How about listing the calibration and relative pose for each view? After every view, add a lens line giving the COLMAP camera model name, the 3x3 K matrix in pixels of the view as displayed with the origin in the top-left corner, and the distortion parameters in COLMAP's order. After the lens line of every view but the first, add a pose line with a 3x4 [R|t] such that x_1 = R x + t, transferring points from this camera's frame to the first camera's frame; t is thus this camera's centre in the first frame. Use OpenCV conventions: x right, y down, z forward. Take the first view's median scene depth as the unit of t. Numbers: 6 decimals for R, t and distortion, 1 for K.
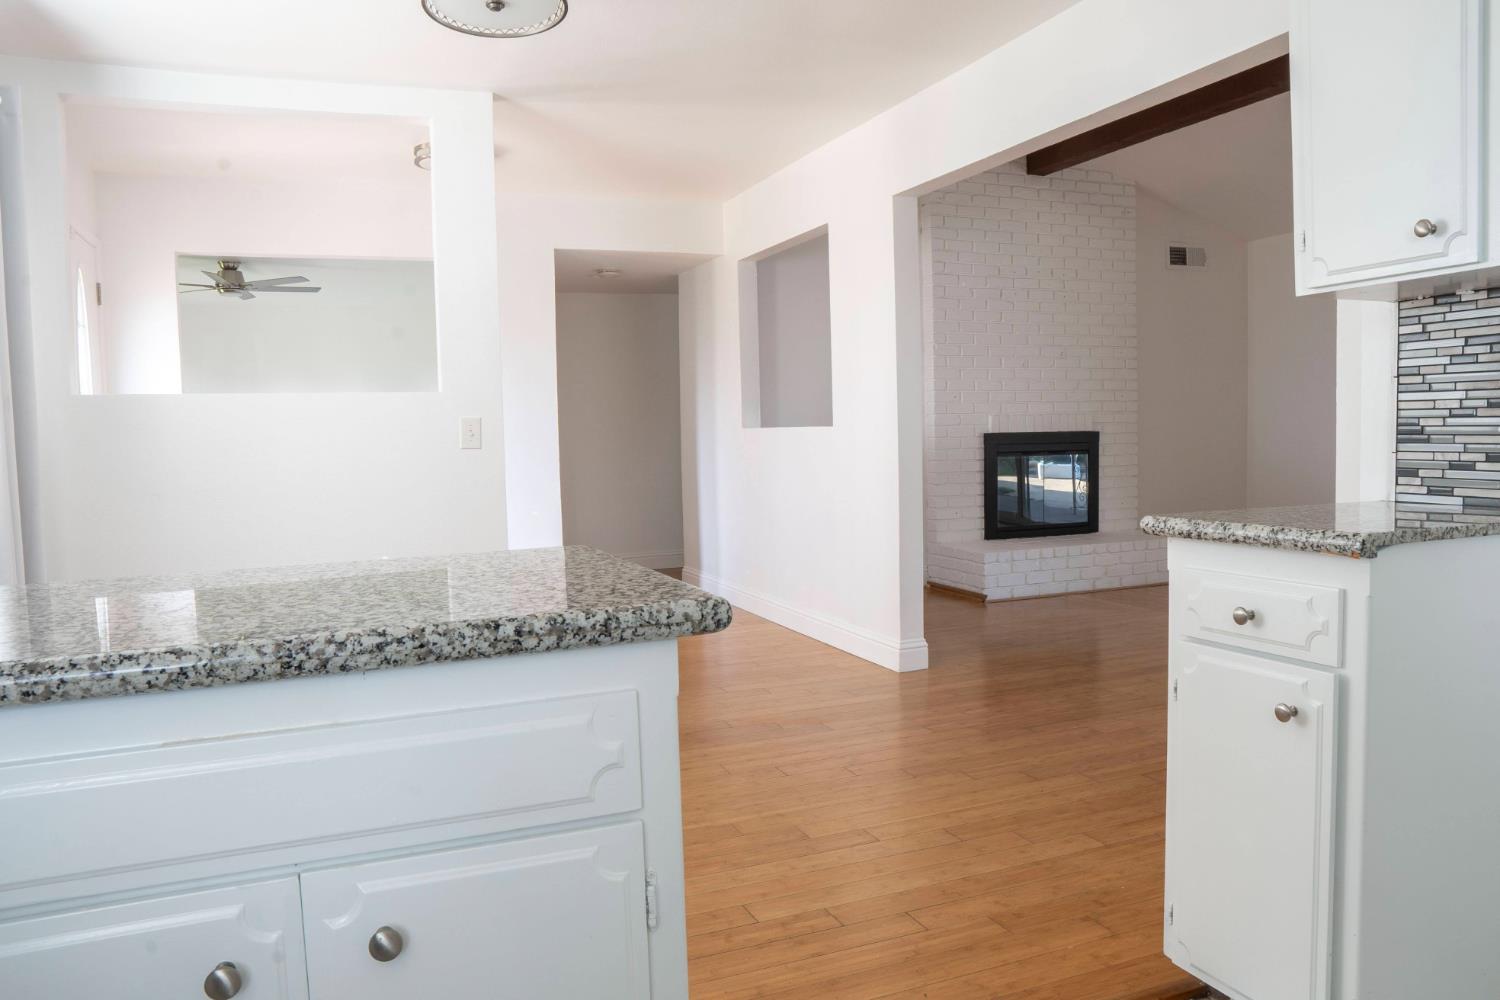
lens RADIAL K [[1061.6, 0, 744.3], [0, 1061.6, 500.3], [0, 0, 1]] dist [-0.109942, 0.075800]
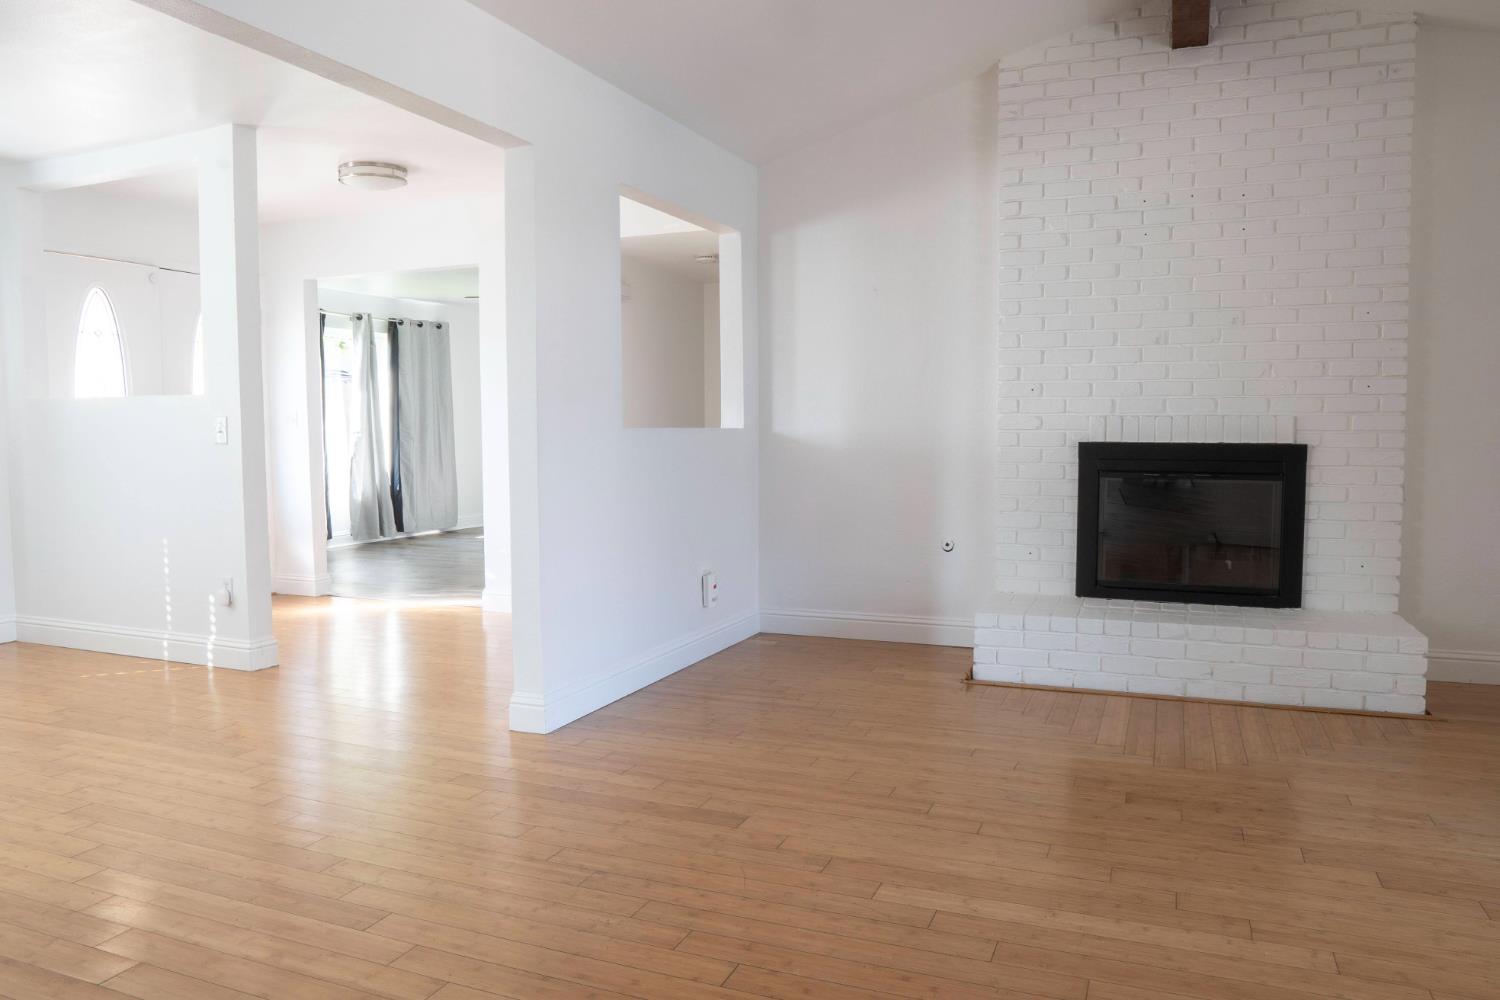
lens RADIAL K [[1061.6, 0, 742.3], [0, 1061.6, 495.8], [0, 0, 1]] dist [-0.109942, 0.075800]
pose [[0.709592, 0.064728, -0.701633, 0.569144], [-0.059826, 0.997710, 0.031538, -0.037789], [0.702068, 0.019597, 0.711840, 0.366724]]
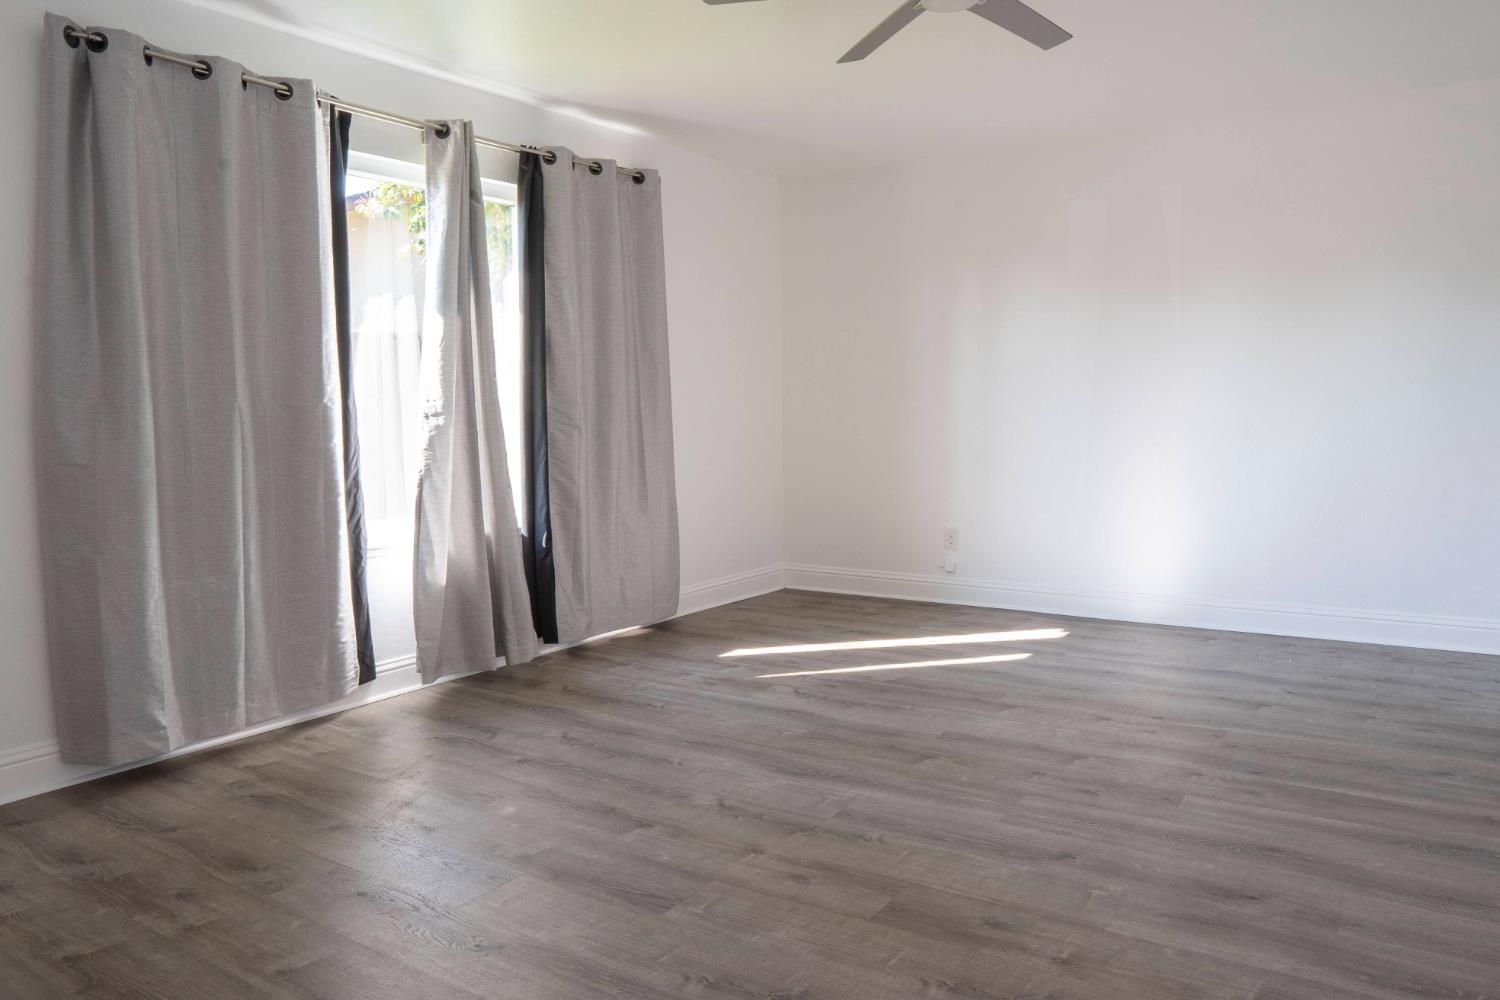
lens RADIAL K [[1061.6, 0, 752.0], [0, 1061.6, 494.6], [0, 0, 1]] dist [-0.109942, 0.075800]
pose [[0.560446, 0.081868, -0.824135, -0.250328], [-0.056203, 0.996568, 0.060777, -0.048746], [0.826282, 0.012257, 0.563124, 0.841757]]
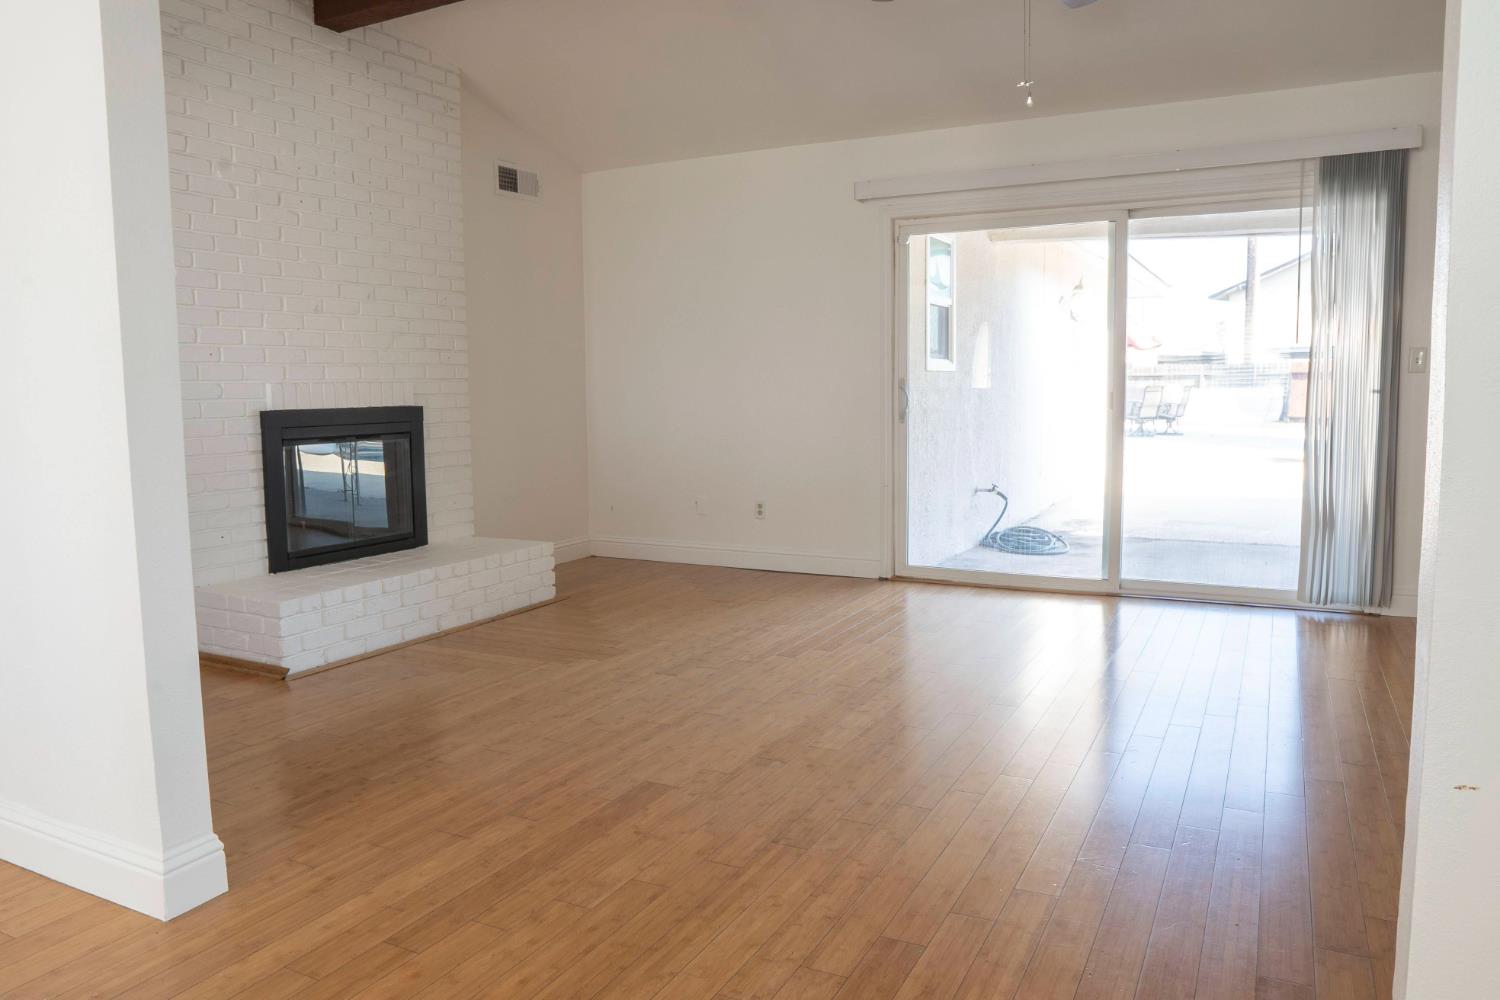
lens RADIAL K [[1061.6, 0, 742.1], [0, 1061.6, 493.3], [0, 0, 1]] dist [-0.109942, 0.075800]
pose [[0.763925, -0.054245, 0.643021, 0.040126], [0.042222, 0.998527, 0.034074, -0.022686], [-0.643923, 0.001119, 0.765090, 0.326955]]
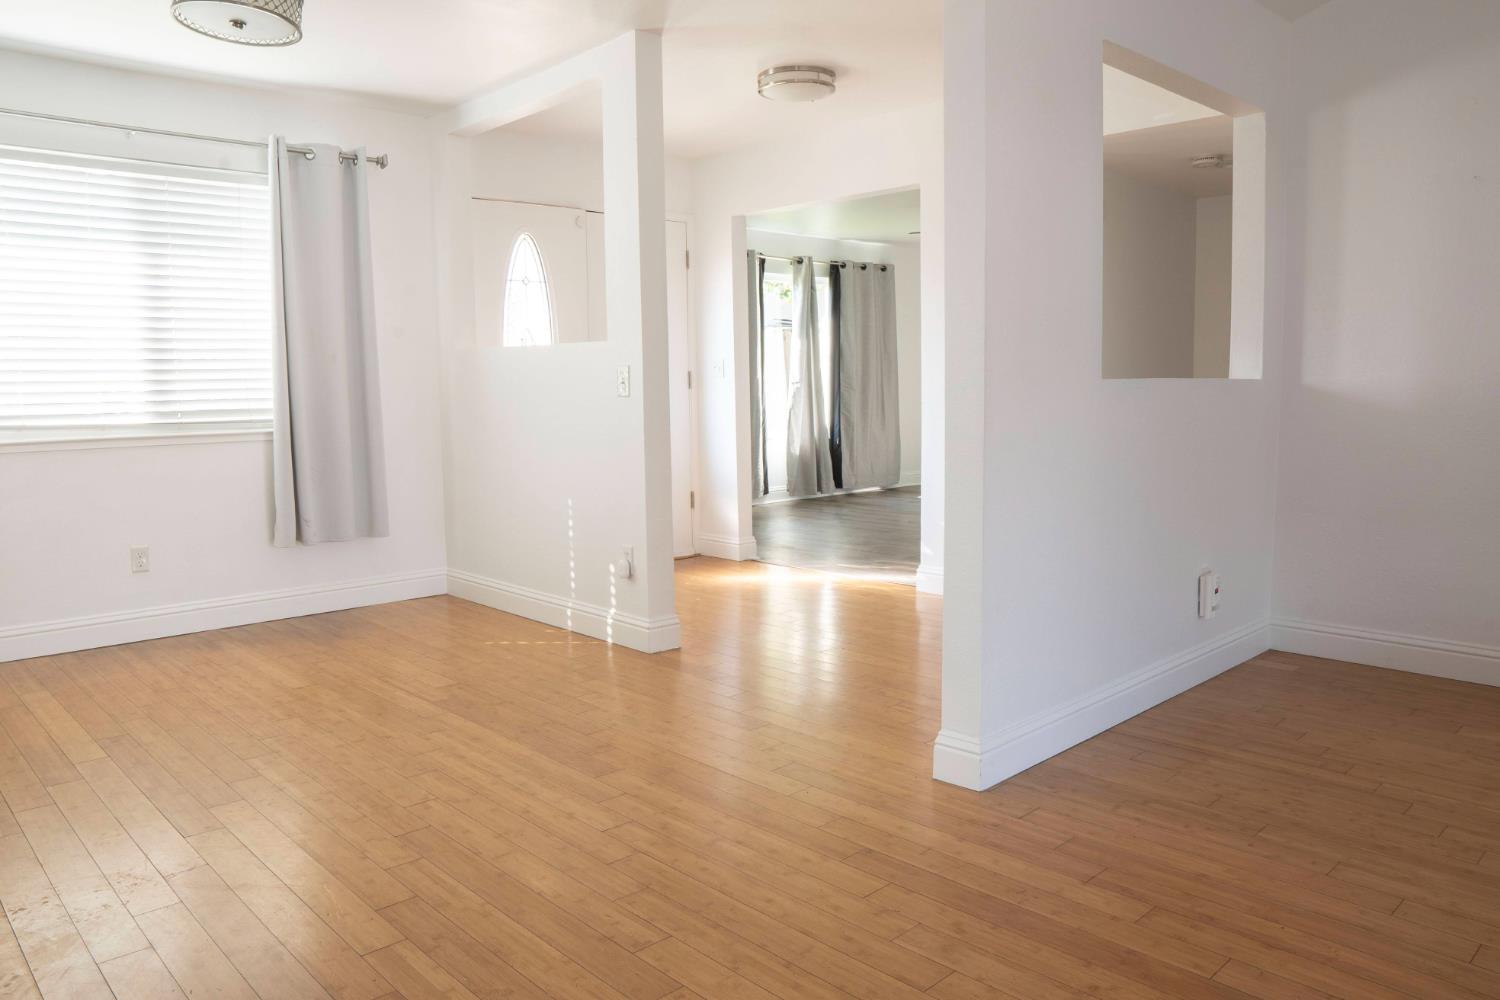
lens RADIAL K [[1061.6, 0, 742.1], [0, 1061.6, 494.3], [0, 0, 1]] dist [-0.109942, 0.075800]
pose [[0.360277, 0.117831, -0.925374, 0.448420], [-0.061218, 0.992838, 0.102587, -0.040836], [0.930834, 0.019689, 0.364910, 0.451378]]
